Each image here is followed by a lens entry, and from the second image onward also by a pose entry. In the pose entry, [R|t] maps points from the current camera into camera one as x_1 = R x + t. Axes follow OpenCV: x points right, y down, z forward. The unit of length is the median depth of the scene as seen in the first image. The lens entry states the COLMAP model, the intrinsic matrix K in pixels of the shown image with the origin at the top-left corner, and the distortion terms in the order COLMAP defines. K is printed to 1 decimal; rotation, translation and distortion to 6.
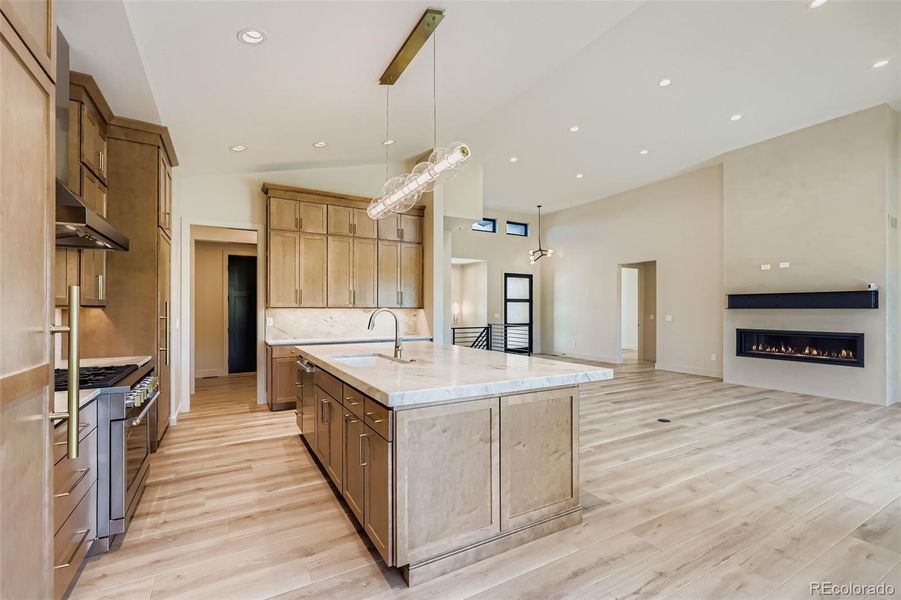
lens RADIAL K [[403.0, 0, 453.4], [0, 403.0, 306.6], [0, 0, 1]] dist [0.002092, 0.000208]
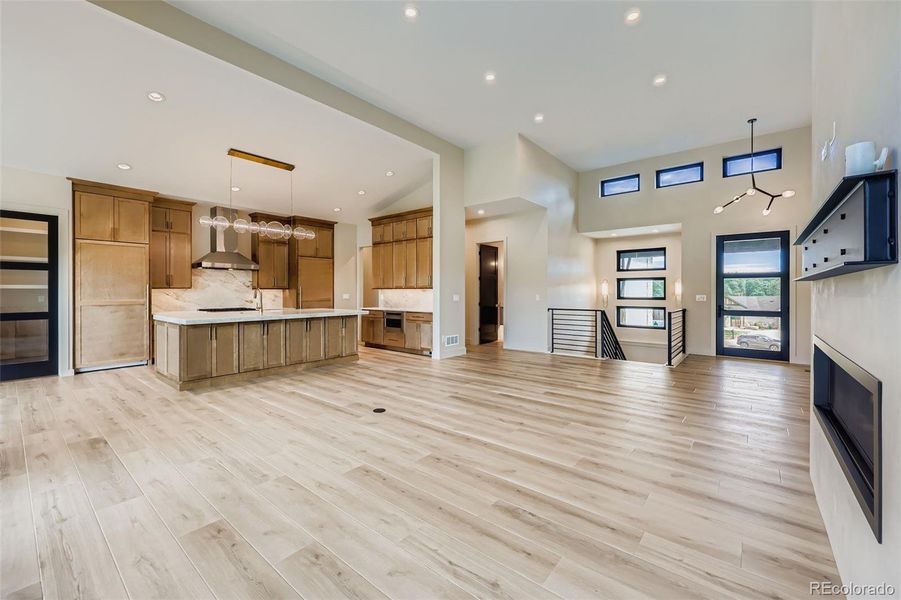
lens RADIAL K [[369.3, 0, 450.5], [0, 369.3, 293.3], [0, 0, 1]] dist [-0.001274, -0.000160]
pose [[0.350064, 0.006147, -0.936706, 1.585012], [0.004649, 0.999955, 0.008300, 0.018256], [0.936714, -0.007260, 0.350019, 1.015135]]
